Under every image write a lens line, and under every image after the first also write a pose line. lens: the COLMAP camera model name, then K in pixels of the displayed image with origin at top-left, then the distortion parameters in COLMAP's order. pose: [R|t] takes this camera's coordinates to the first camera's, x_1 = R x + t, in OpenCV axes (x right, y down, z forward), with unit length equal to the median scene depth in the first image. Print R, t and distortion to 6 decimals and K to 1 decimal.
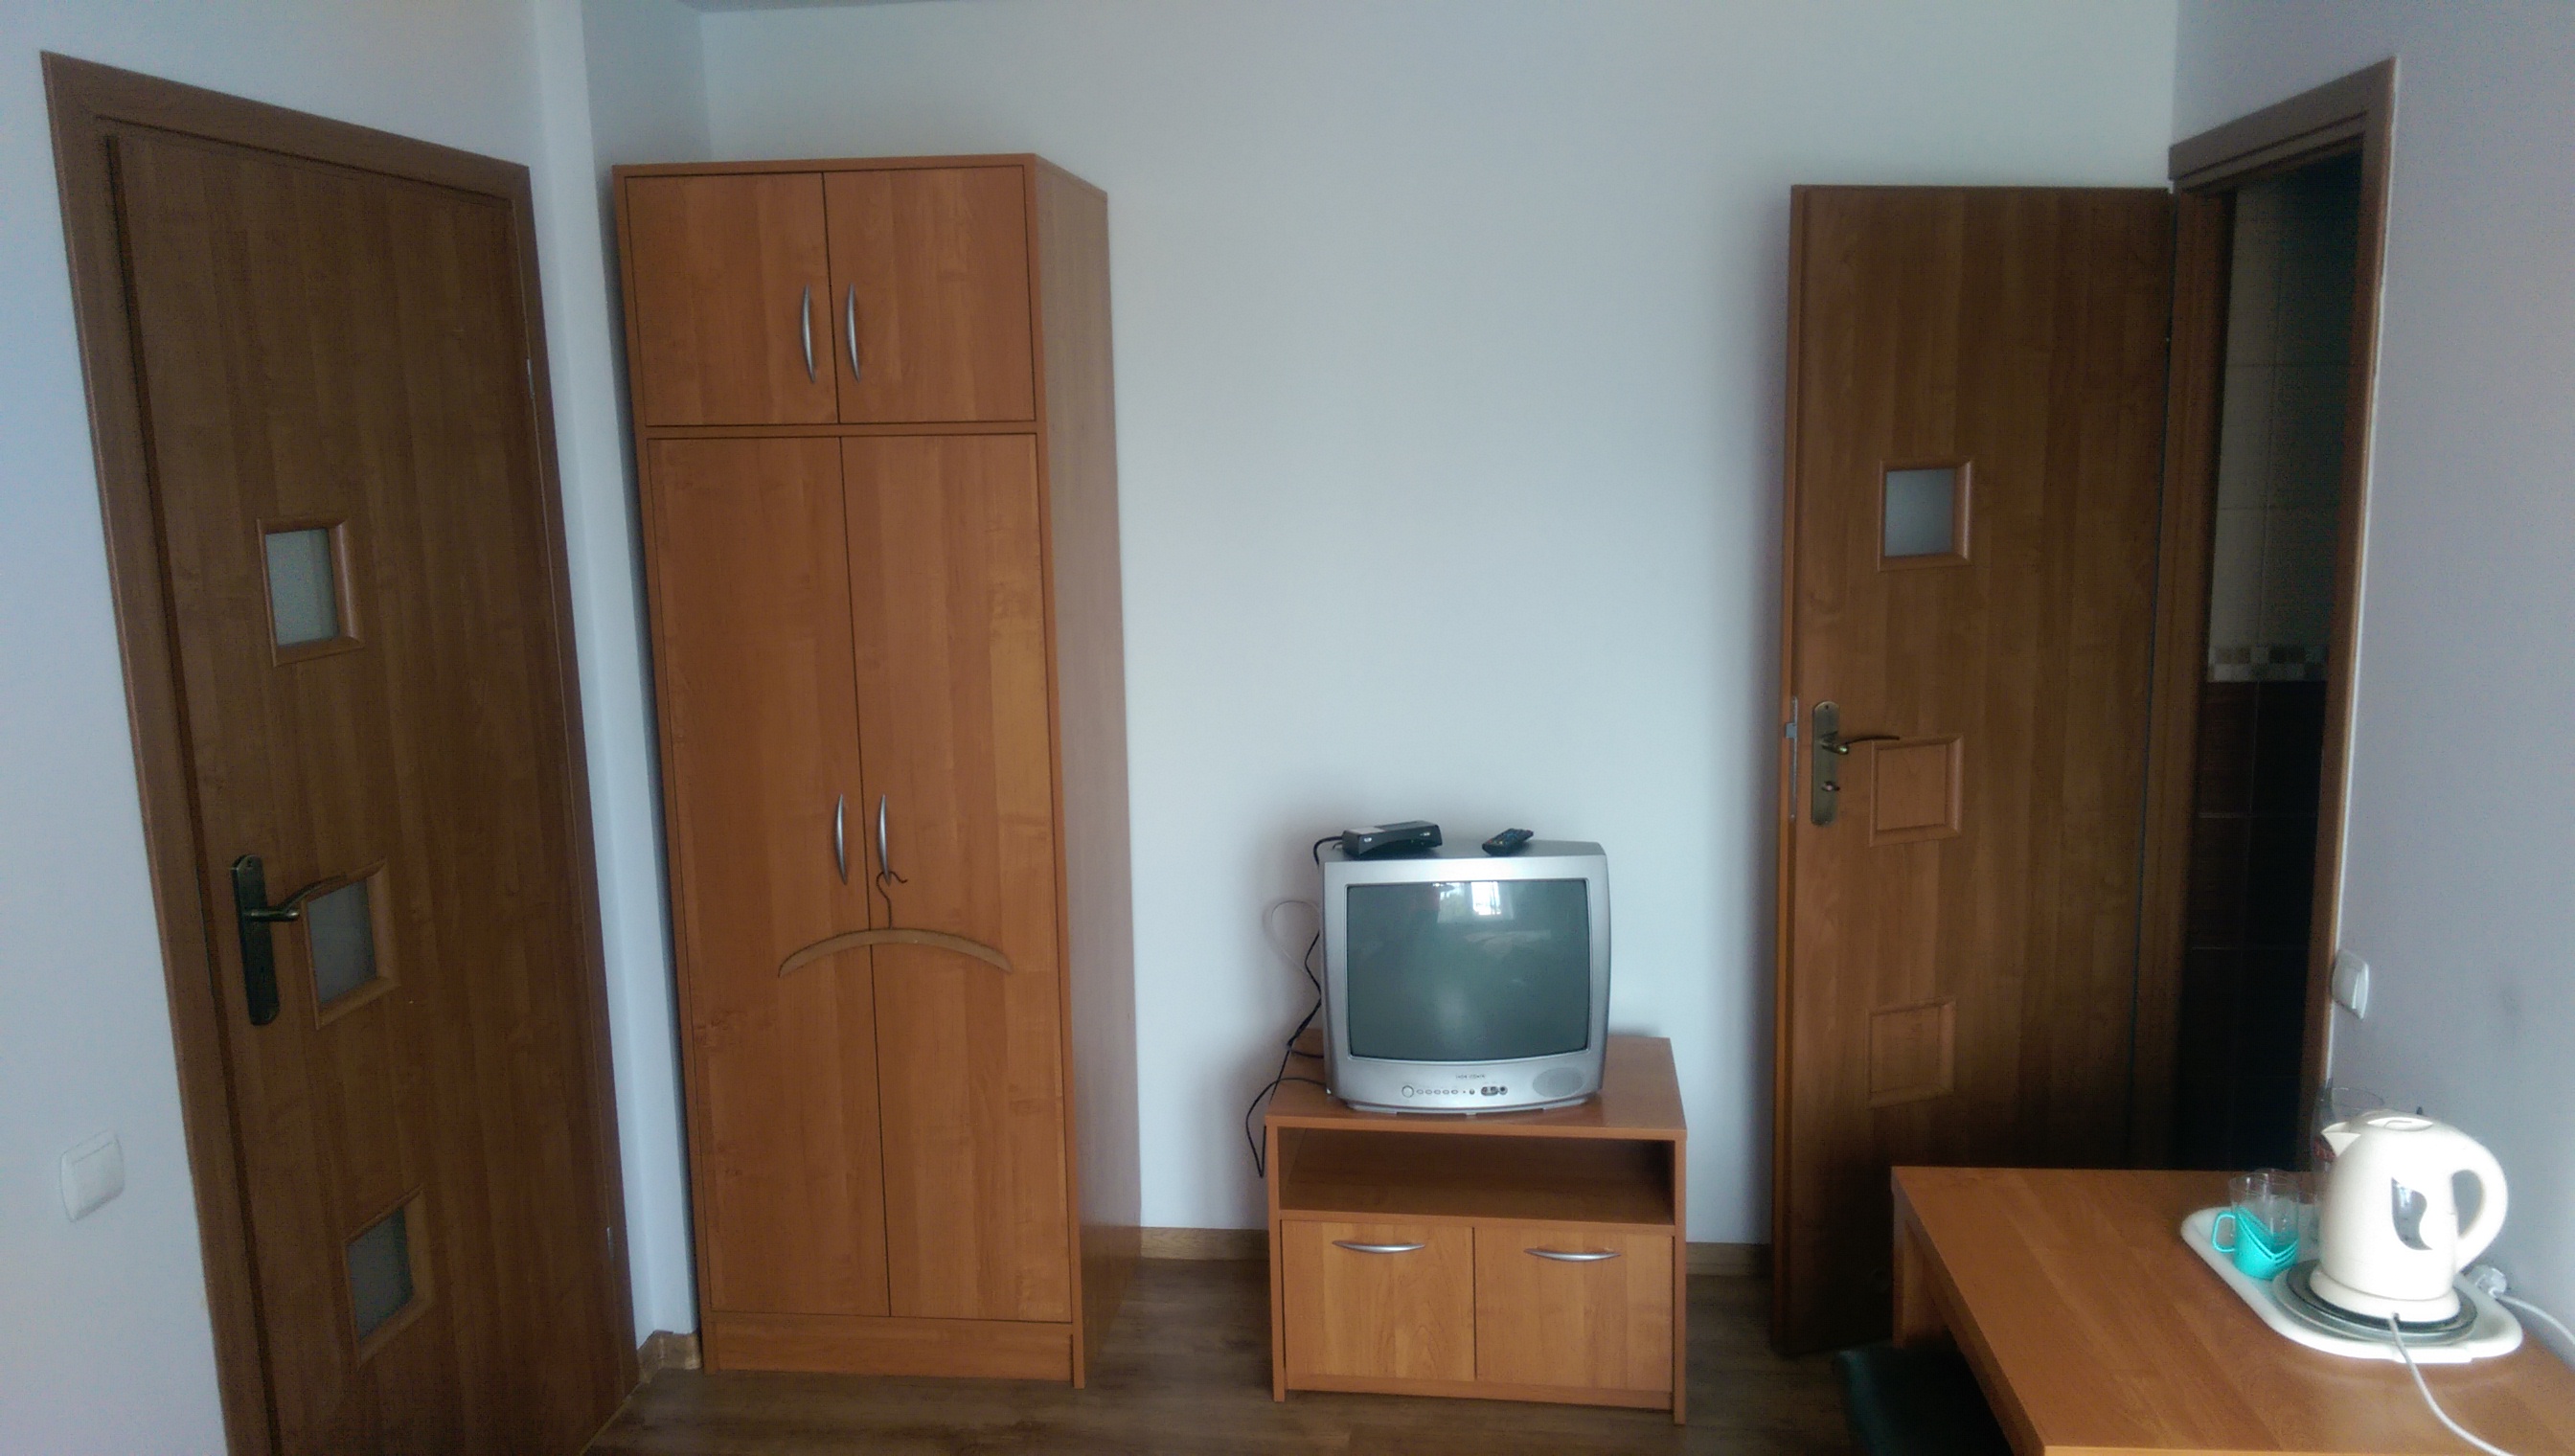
lens RADIAL K [[1825.2, 0, 1287.5], [0, 1825.2, 728.0], [0, 0, 1]] dist [0.099889, -0.139645]
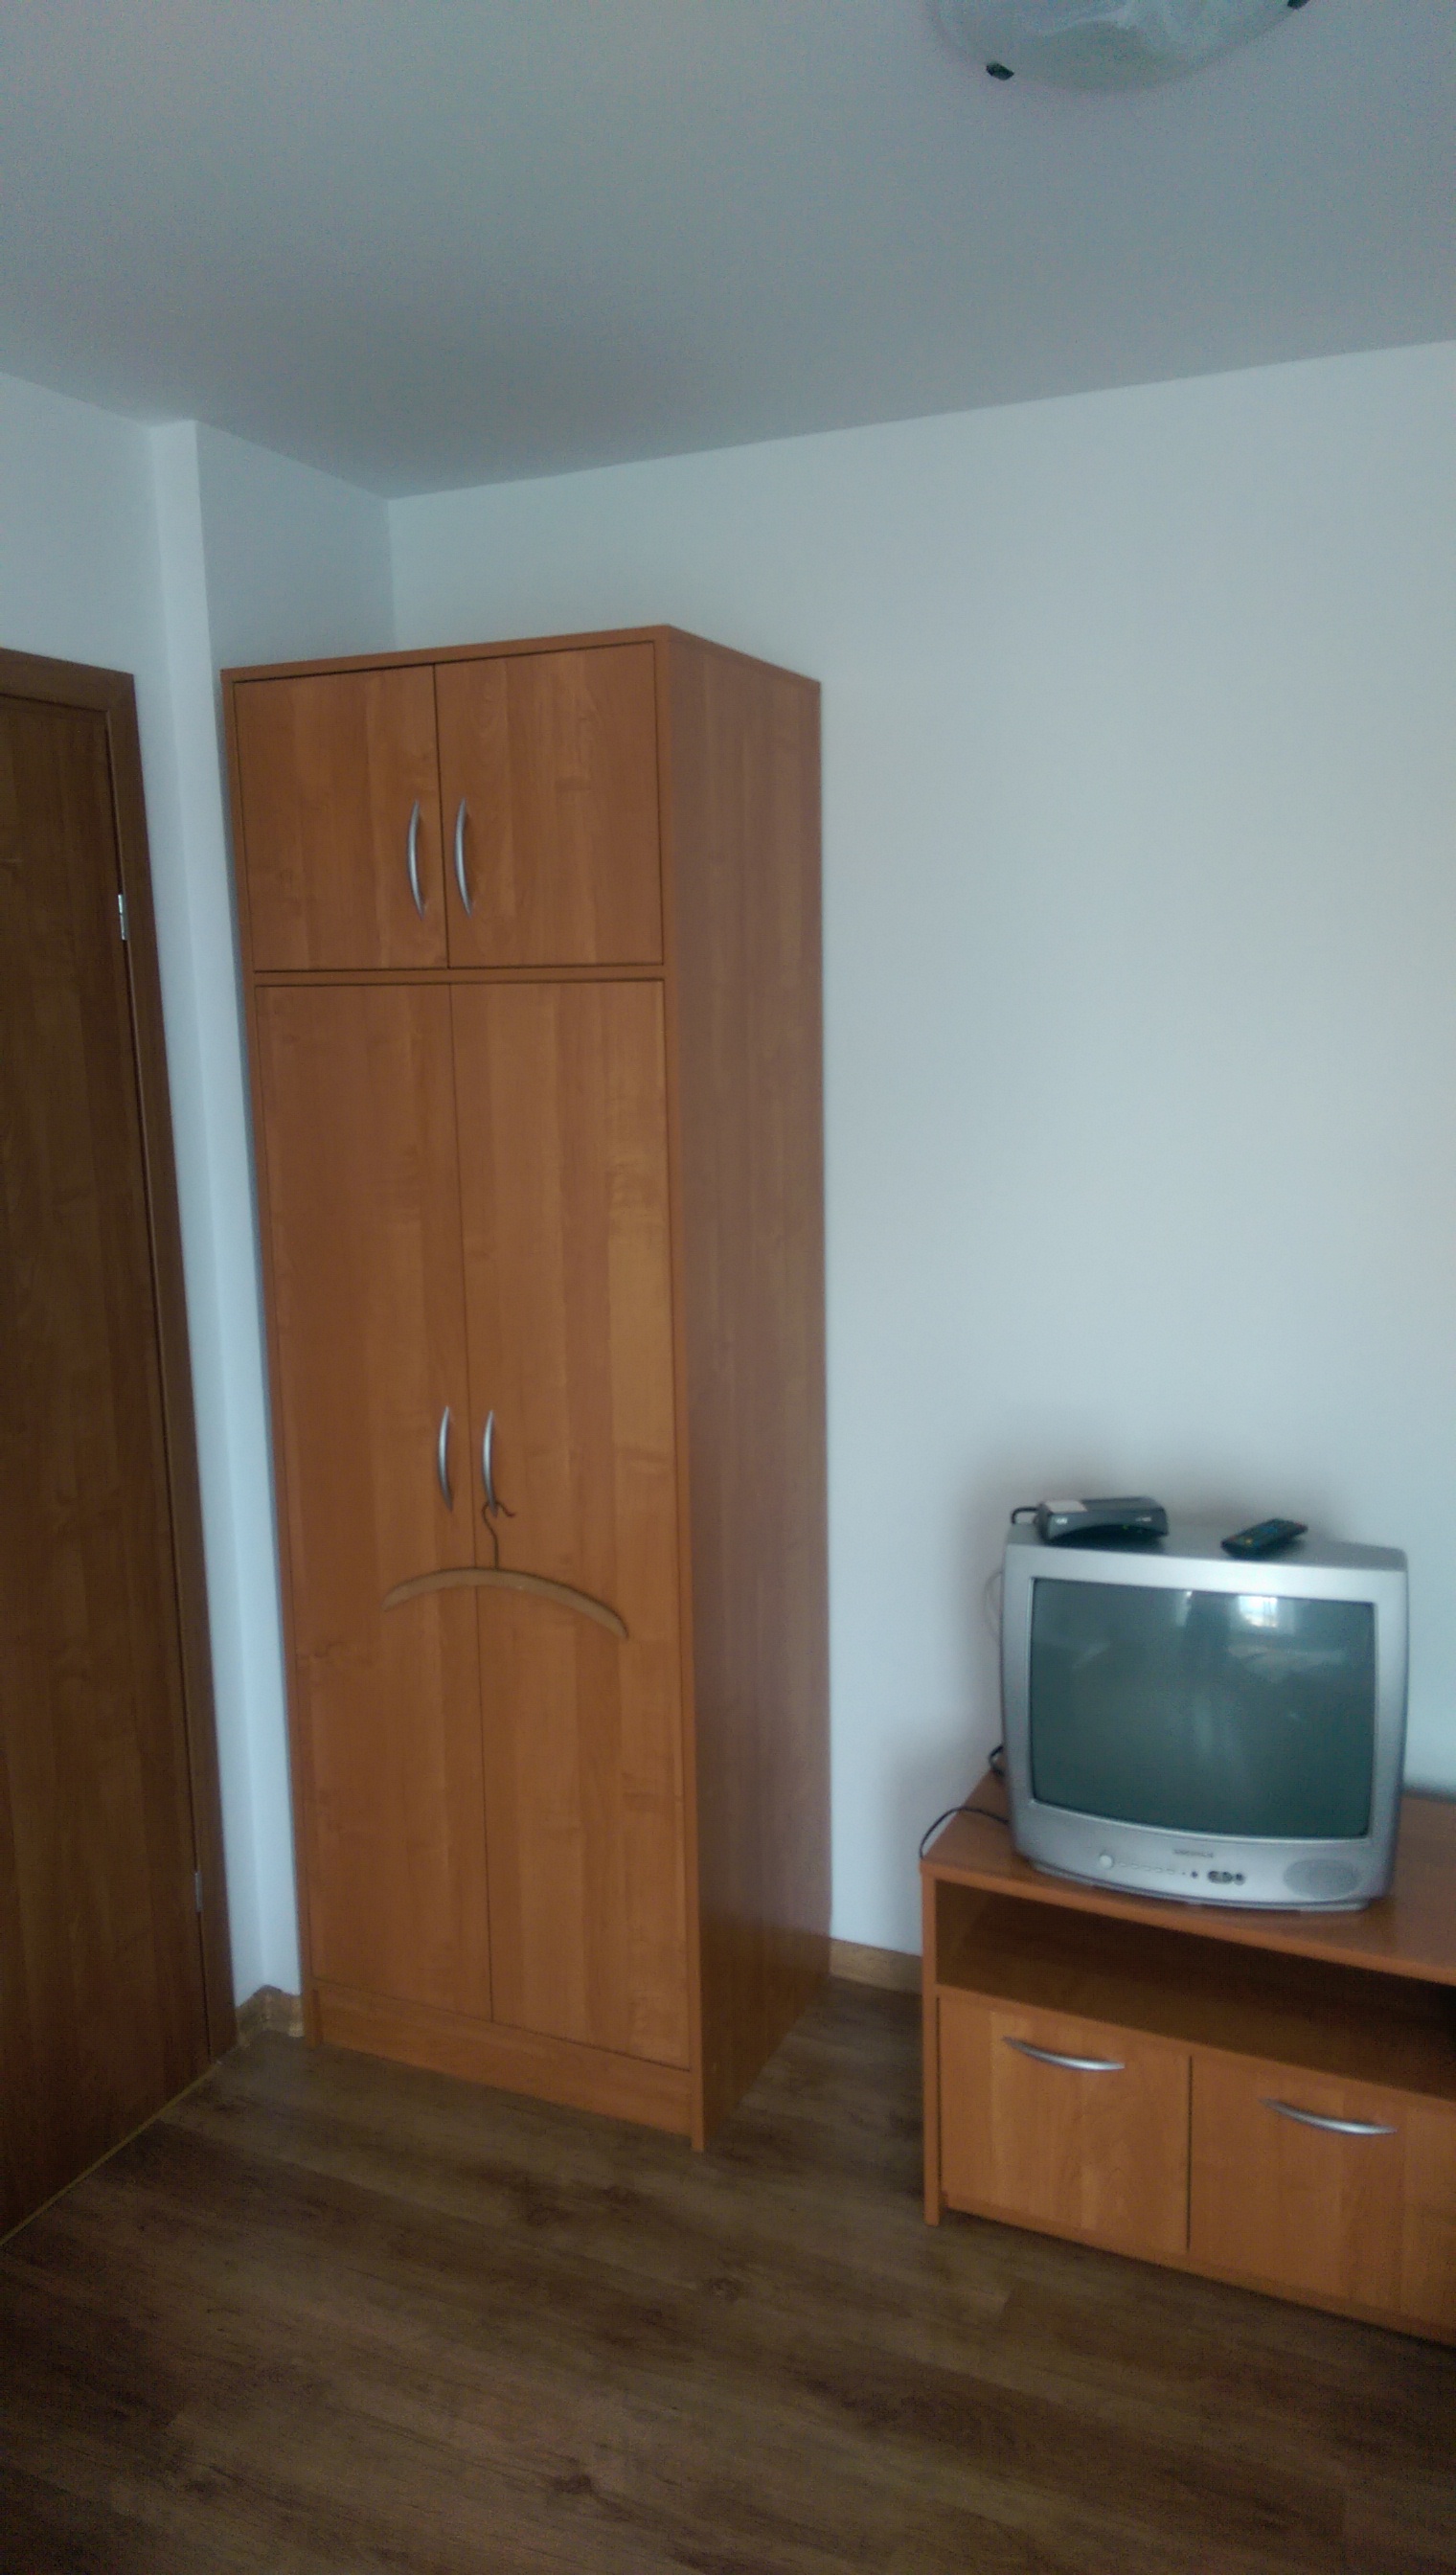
lens RADIAL K [[1825.2, 0, 728.0], [0, 1825.2, 1287.5], [0, 0, 1]] dist [0.099889, -0.139645]
pose [[0.953129, 0.052370, -0.297999, 0.128883], [-0.049158, 0.998624, 0.018267, -0.040372], [0.298545, -0.002762, 0.954391, 0.233328]]
